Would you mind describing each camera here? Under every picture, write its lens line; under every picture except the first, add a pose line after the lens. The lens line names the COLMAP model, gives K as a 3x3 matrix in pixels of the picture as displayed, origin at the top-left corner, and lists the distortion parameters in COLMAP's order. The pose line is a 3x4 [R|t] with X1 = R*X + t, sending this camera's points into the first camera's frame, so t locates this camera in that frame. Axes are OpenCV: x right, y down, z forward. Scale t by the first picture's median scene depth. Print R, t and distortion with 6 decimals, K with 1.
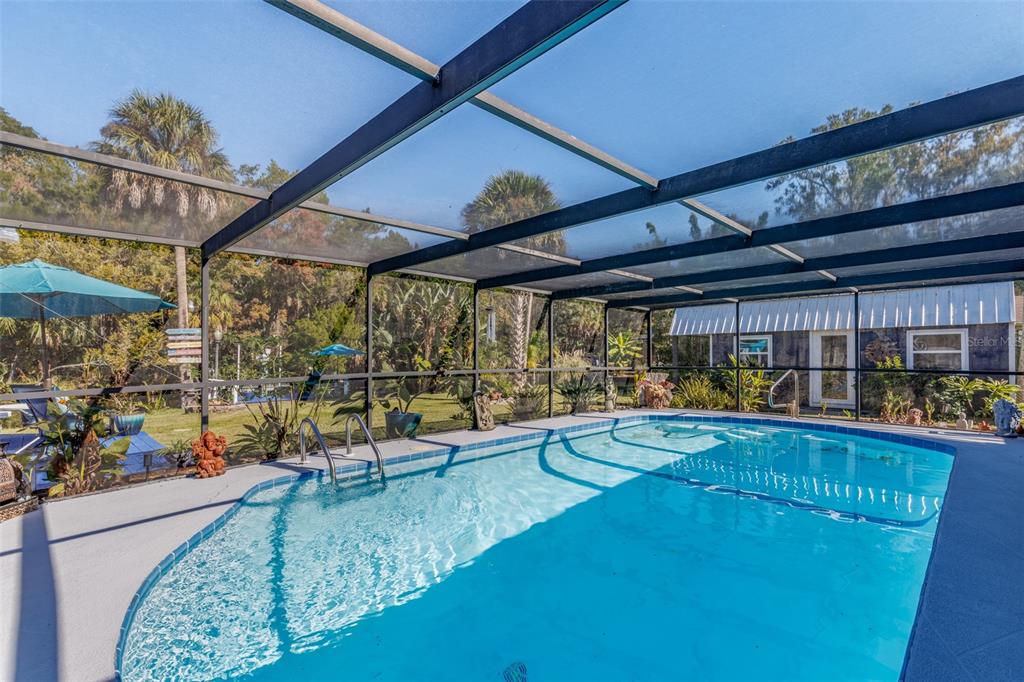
lens RADIAL K [[466.5, 0, 515.5], [0, 466.5, 351.5], [0, 0, 1]] dist [0.006828, -0.000999]
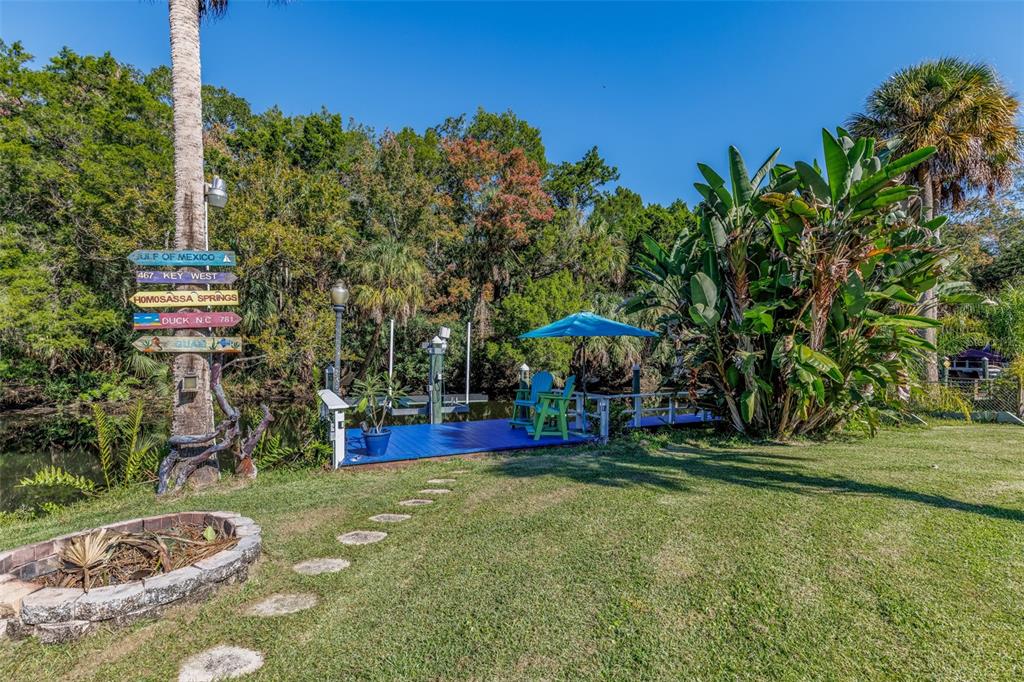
lens RADIAL K [[466.5, 0, 509.8], [0, 466.5, 340.4], [0, 0, 1]] dist [0.006828, -0.000999]
pose [[0.904449, -0.008568, -0.426495, -0.360942], [0.000831, 0.999832, -0.018323, 0.023538], [0.426580, 0.016218, 0.904304, 0.818546]]
